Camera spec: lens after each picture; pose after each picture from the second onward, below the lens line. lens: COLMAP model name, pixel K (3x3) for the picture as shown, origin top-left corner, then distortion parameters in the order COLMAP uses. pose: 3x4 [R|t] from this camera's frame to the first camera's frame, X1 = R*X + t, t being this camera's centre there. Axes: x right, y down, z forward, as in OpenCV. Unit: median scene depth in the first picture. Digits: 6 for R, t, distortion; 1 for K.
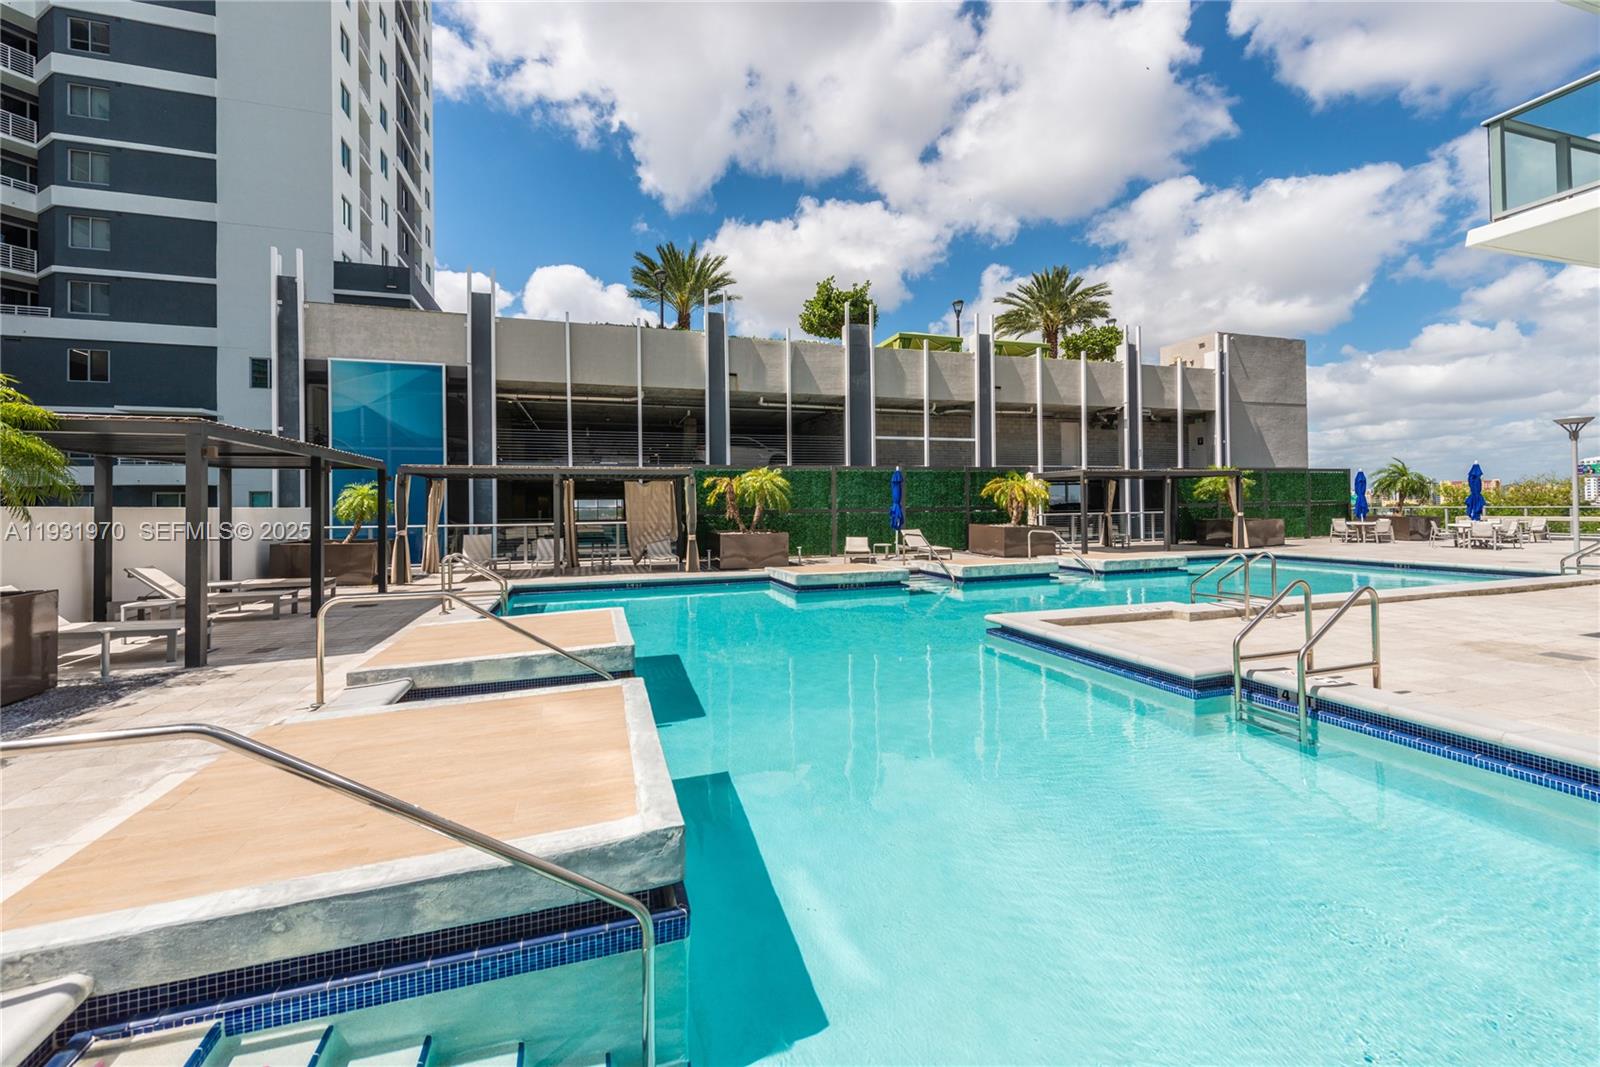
lens RADIAL K [[643.2, 0, 804.6], [0, 643.2, 502.2], [0, 0, 1]] dist [0.012990, -0.004819]
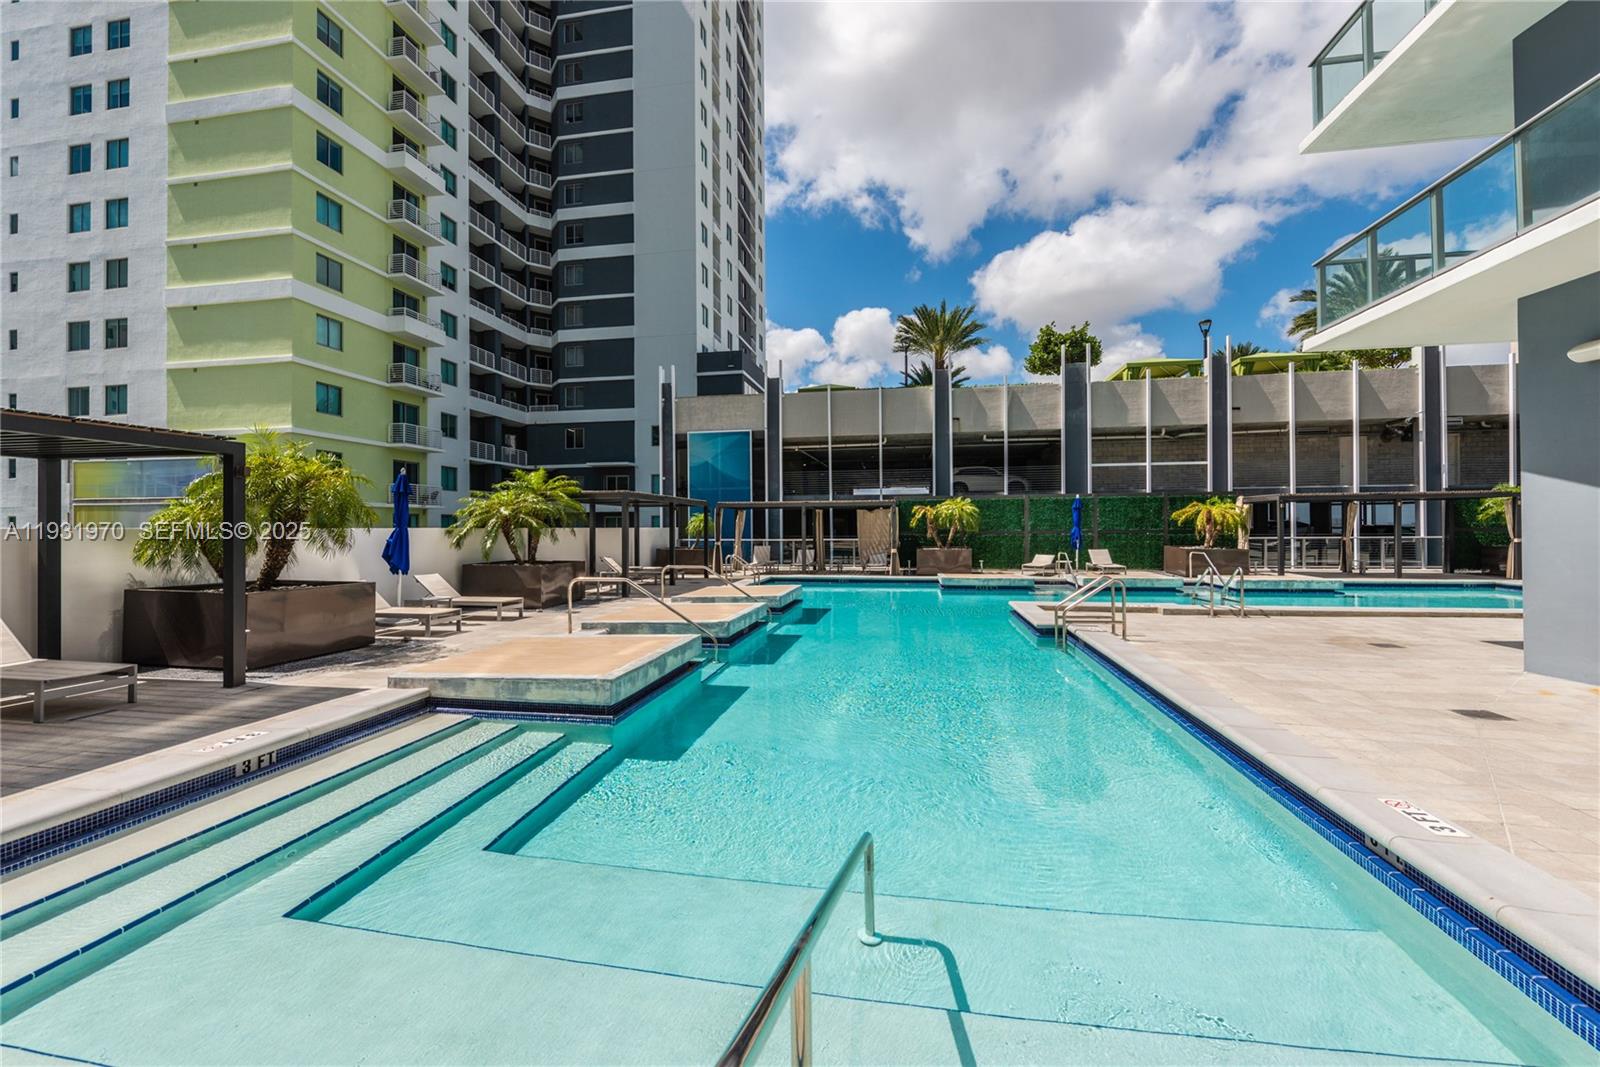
lens RADIAL K [[657.2, 0, 800.0], [0, 657.2, 533.5], [0, 0, 1]] dist [-0.000600, -0.000080]
pose [[0.880971, 0.009910, -0.473067, 0.205247], [-0.000953, 0.999816, 0.019169, -0.005973], [0.473170, -0.016436, 0.880818, -0.219913]]
